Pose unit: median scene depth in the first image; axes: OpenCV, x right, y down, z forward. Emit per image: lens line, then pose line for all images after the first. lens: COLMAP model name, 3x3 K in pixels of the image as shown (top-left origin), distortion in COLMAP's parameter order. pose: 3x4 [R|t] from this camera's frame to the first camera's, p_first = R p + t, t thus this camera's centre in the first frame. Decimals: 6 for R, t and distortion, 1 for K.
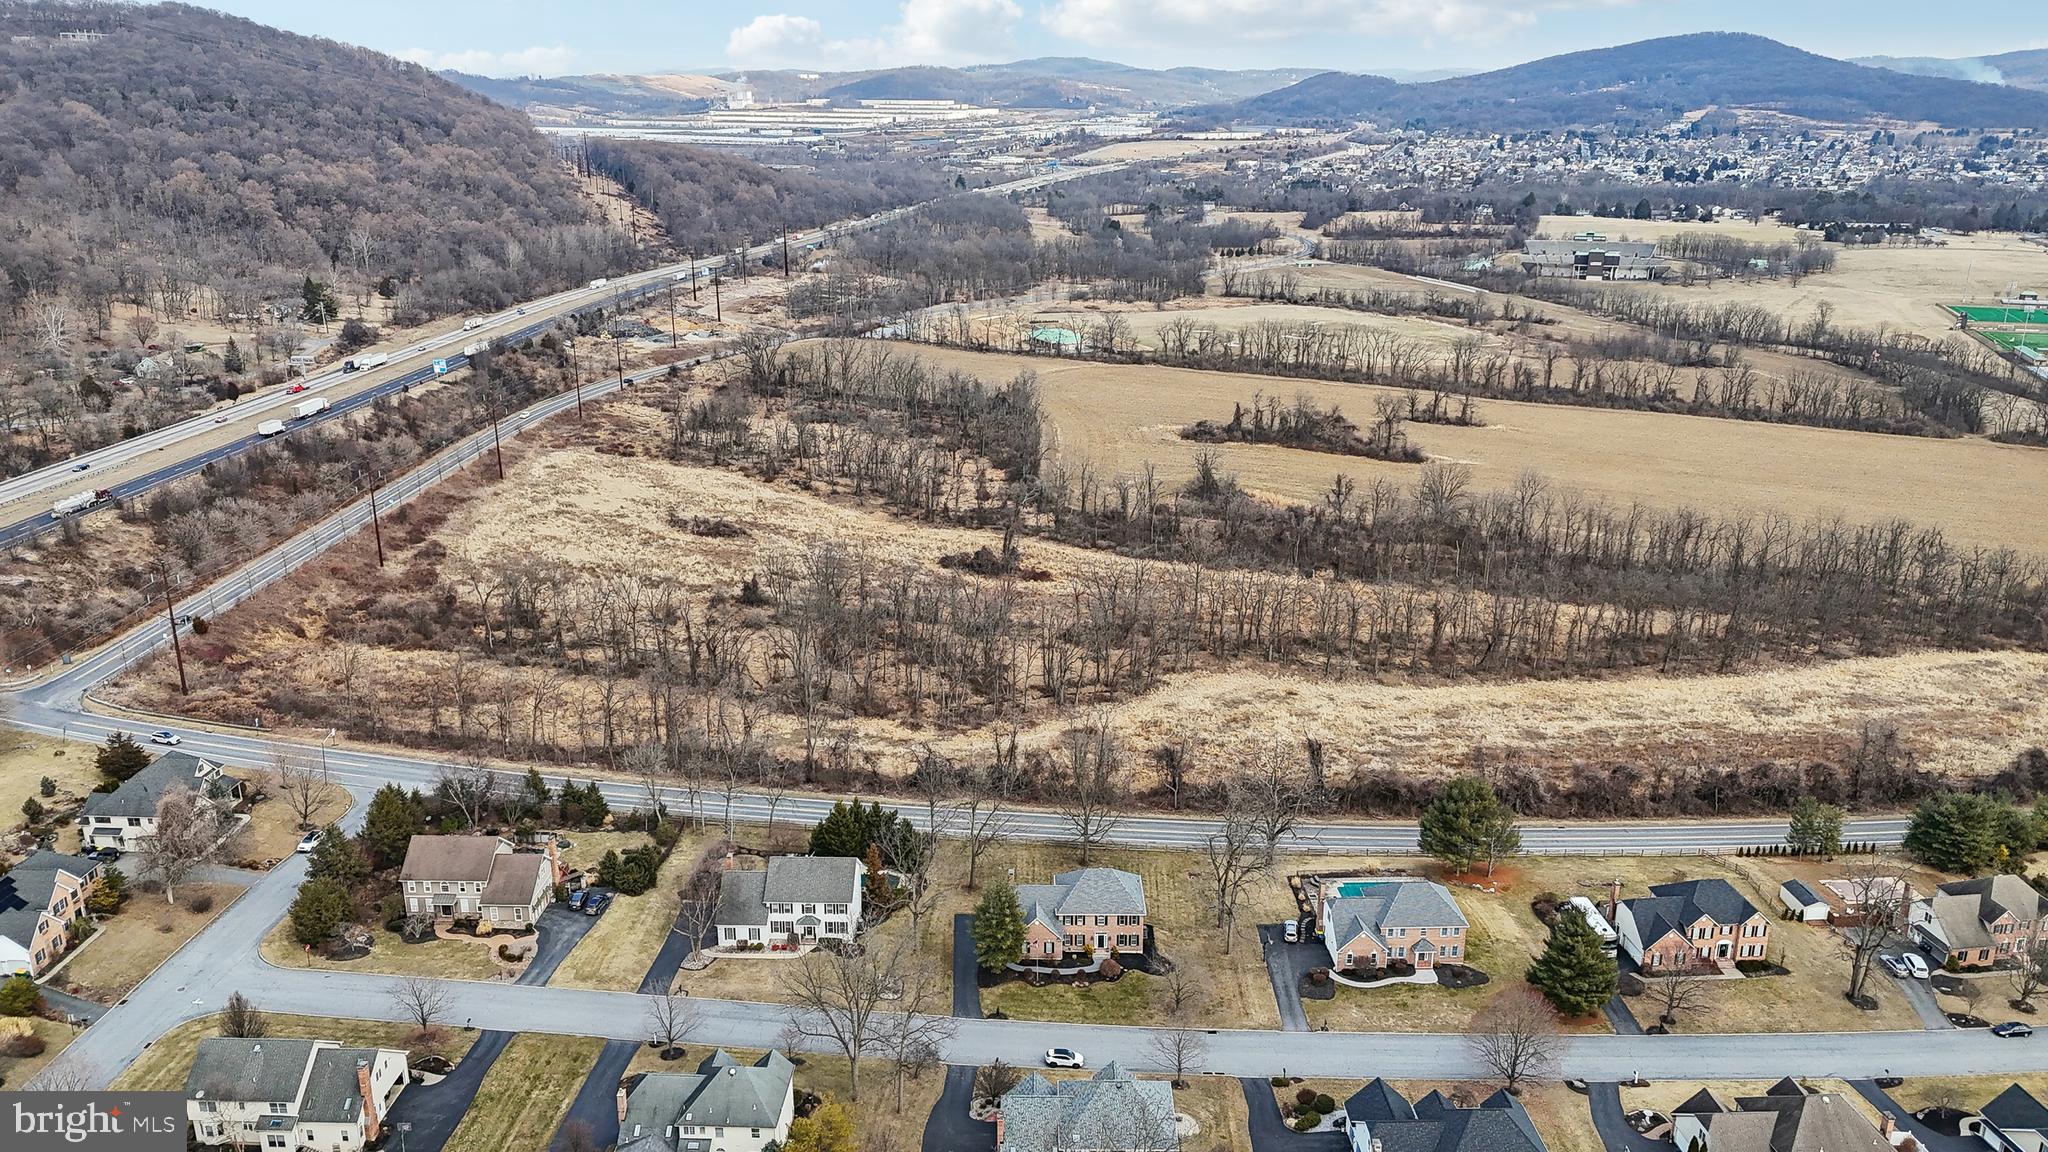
lens RADIAL K [[1533.3, 0, 1028.2], [0, 1533.3, 576.6], [0, 0, 1]] dist [0.088663, -0.095729]
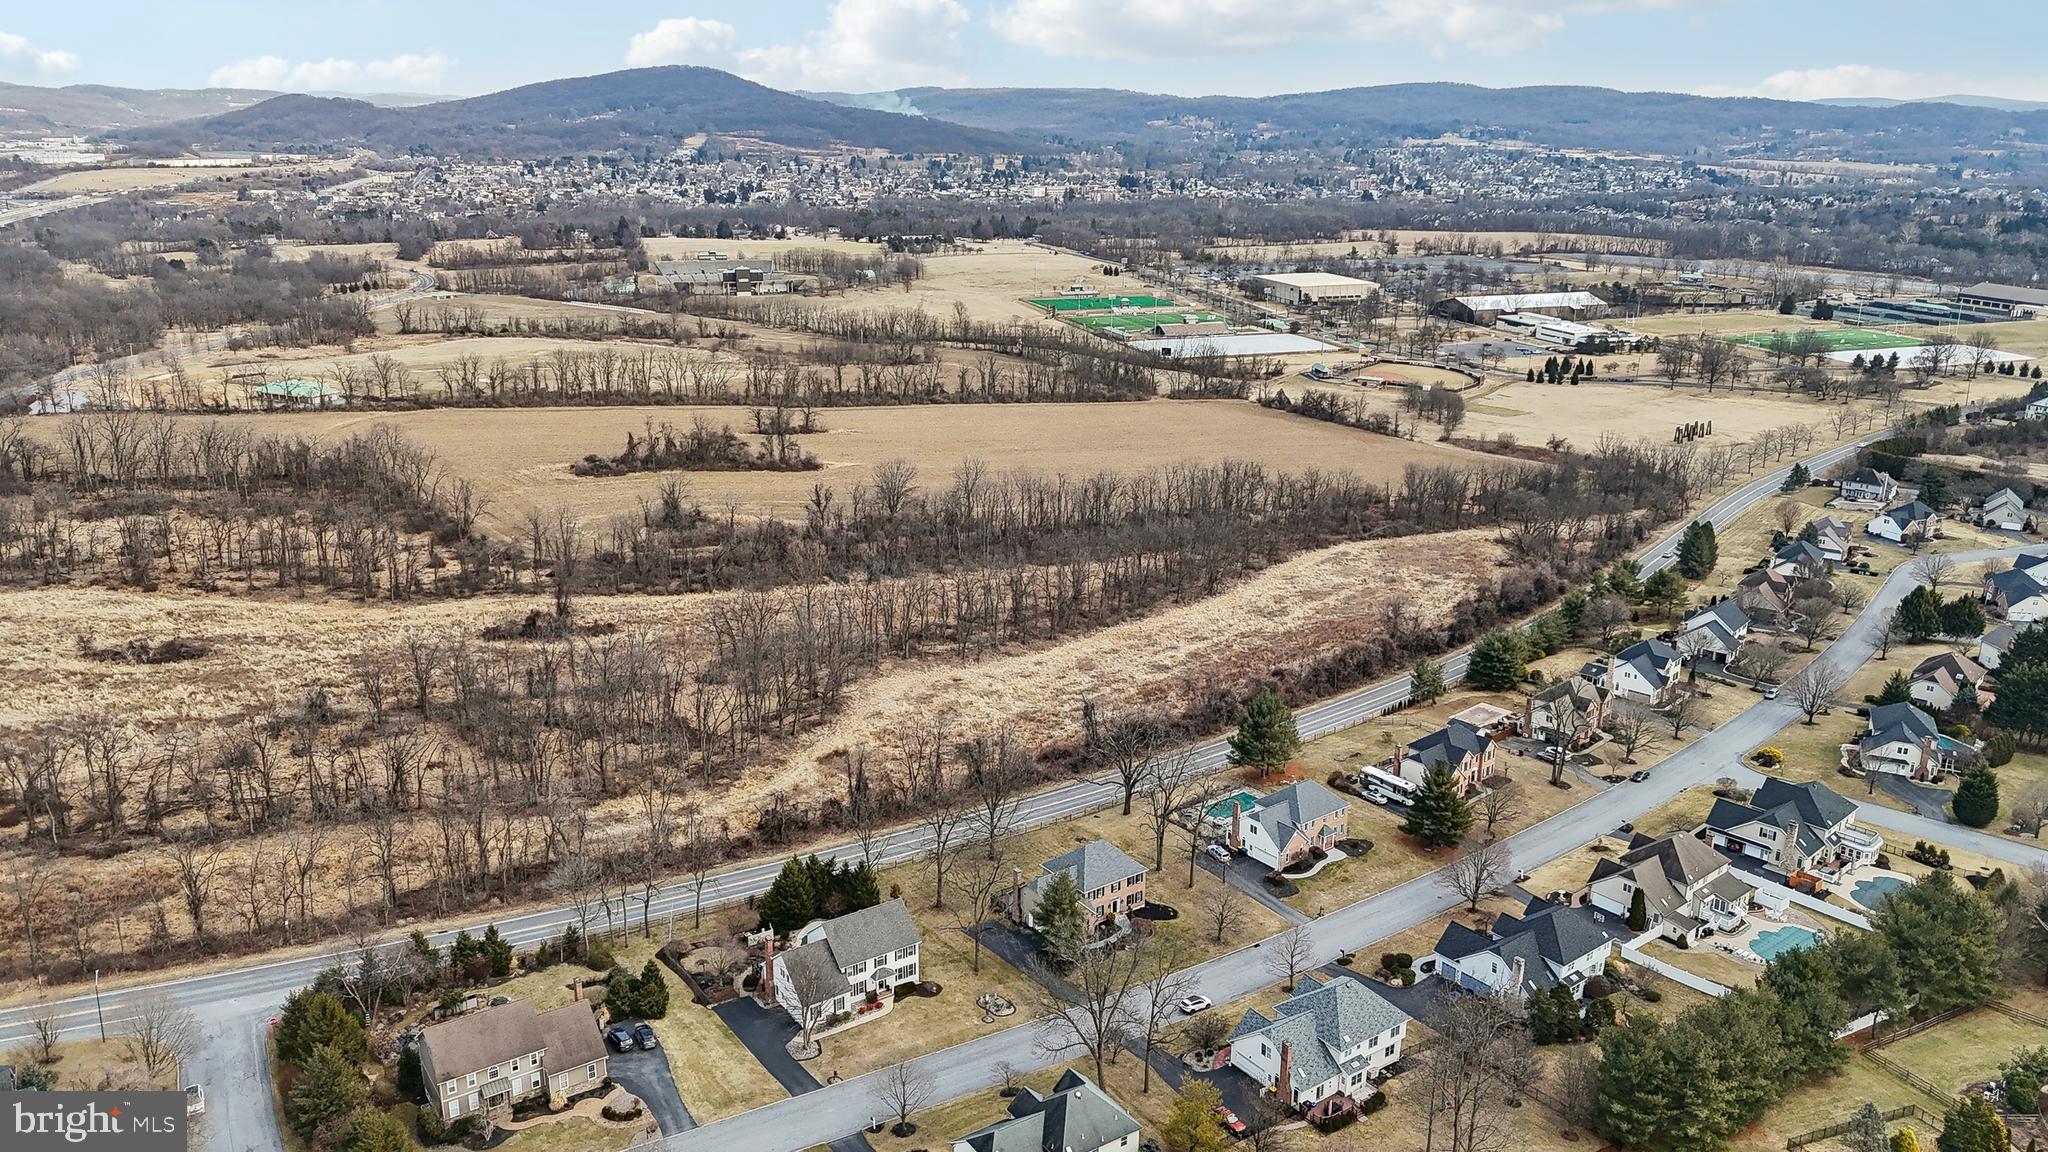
lens RADIAL K [[1533.3, 0, 1030.4], [0, 1533.3, 590.7], [0, 0, 1]] dist [0.088663, -0.095729]
pose [[0.806696, -0.174616, 0.564580, -0.351351], [0.178616, 0.982712, 0.048723, -0.025950], [-0.563328, 0.061538, 0.823939, 0.085971]]
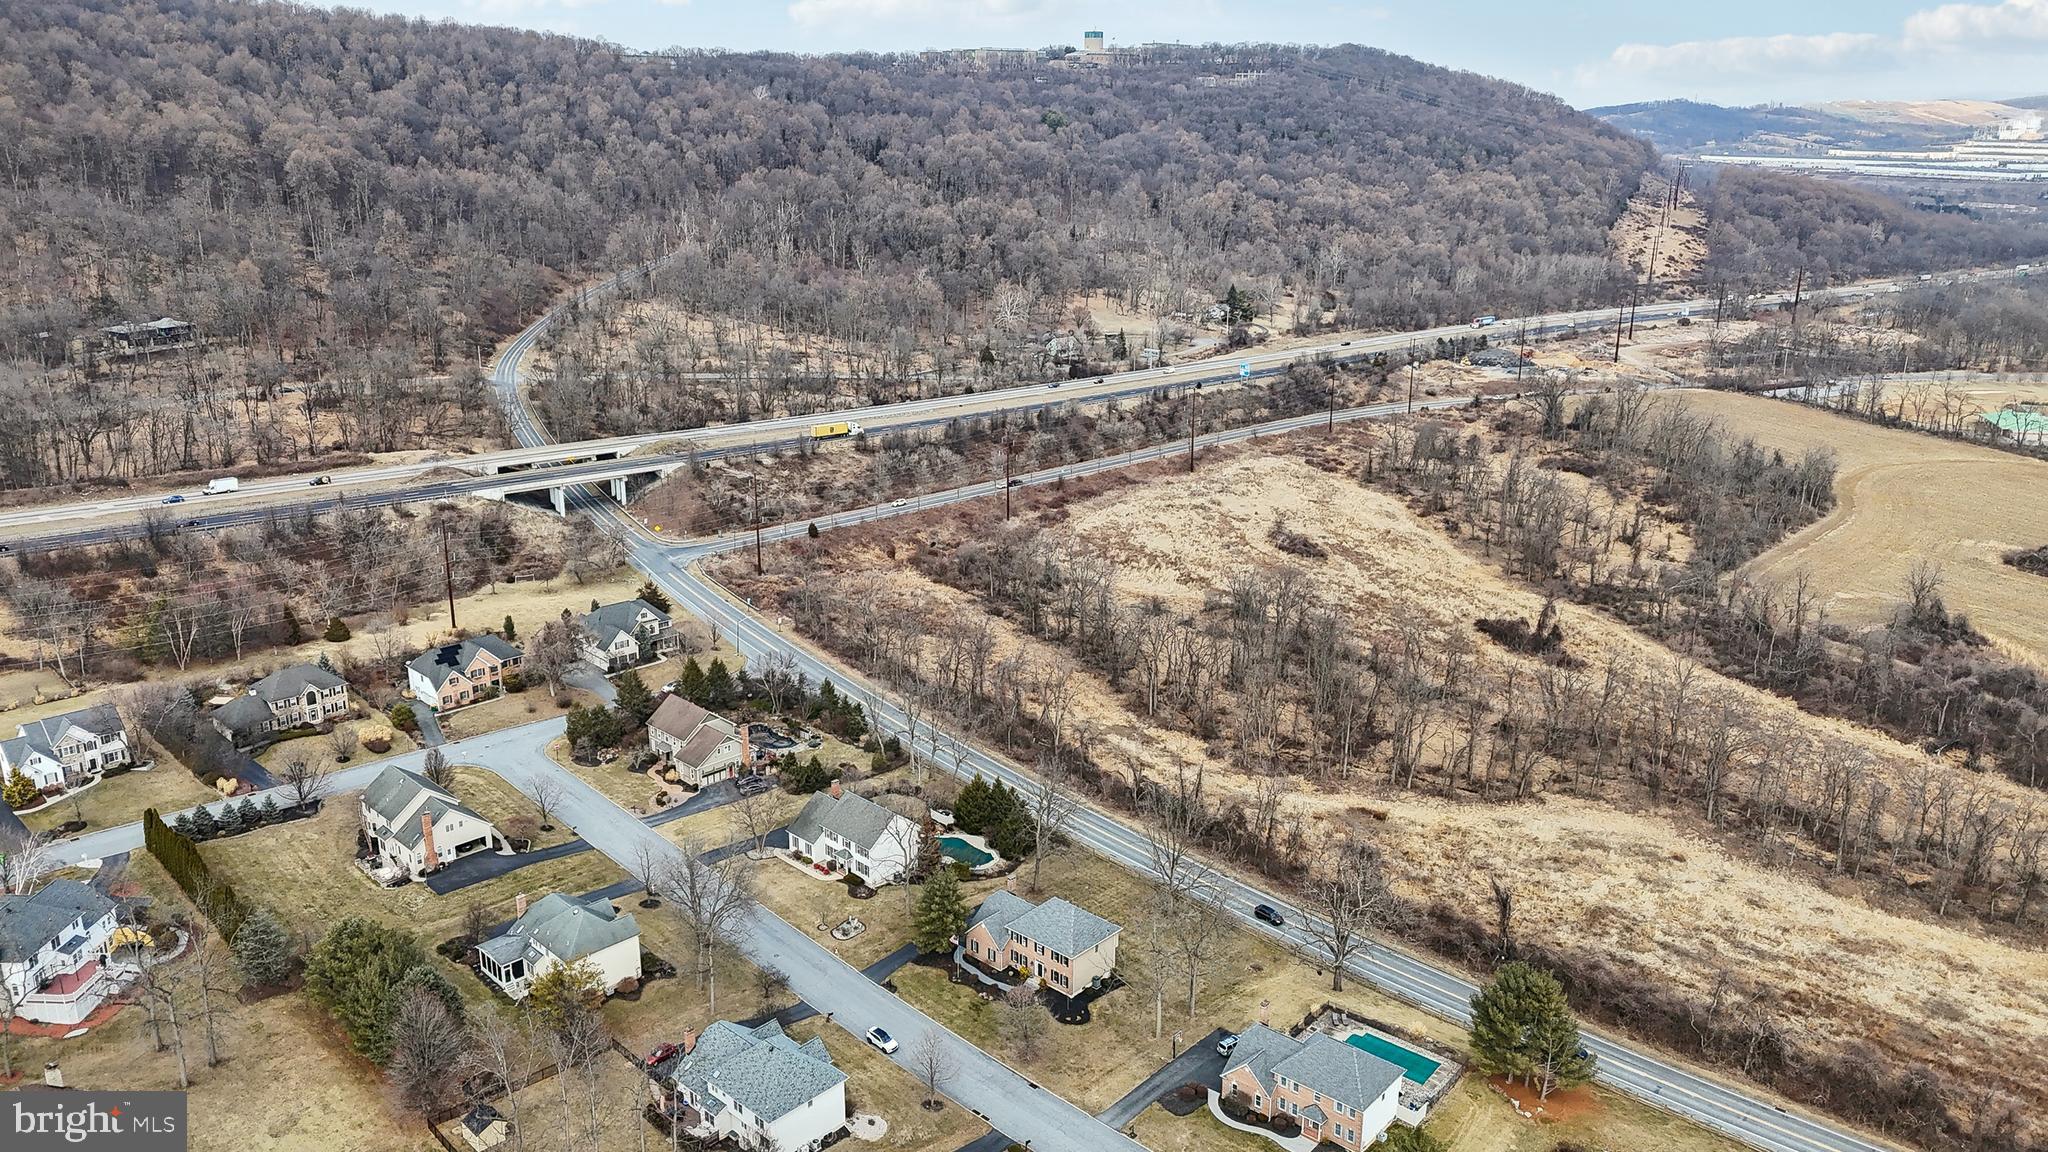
lens RADIAL K [[1533.3, 0, 1023.7], [0, 1533.3, 570.5], [0, 0, 1]] dist [0.088663, -0.095729]
pose [[0.730751, 0.197894, -0.653331, 0.395702], [-0.211636, 0.975579, 0.058788, -0.043574], [0.649009, 0.095309, 0.754787, 0.136476]]
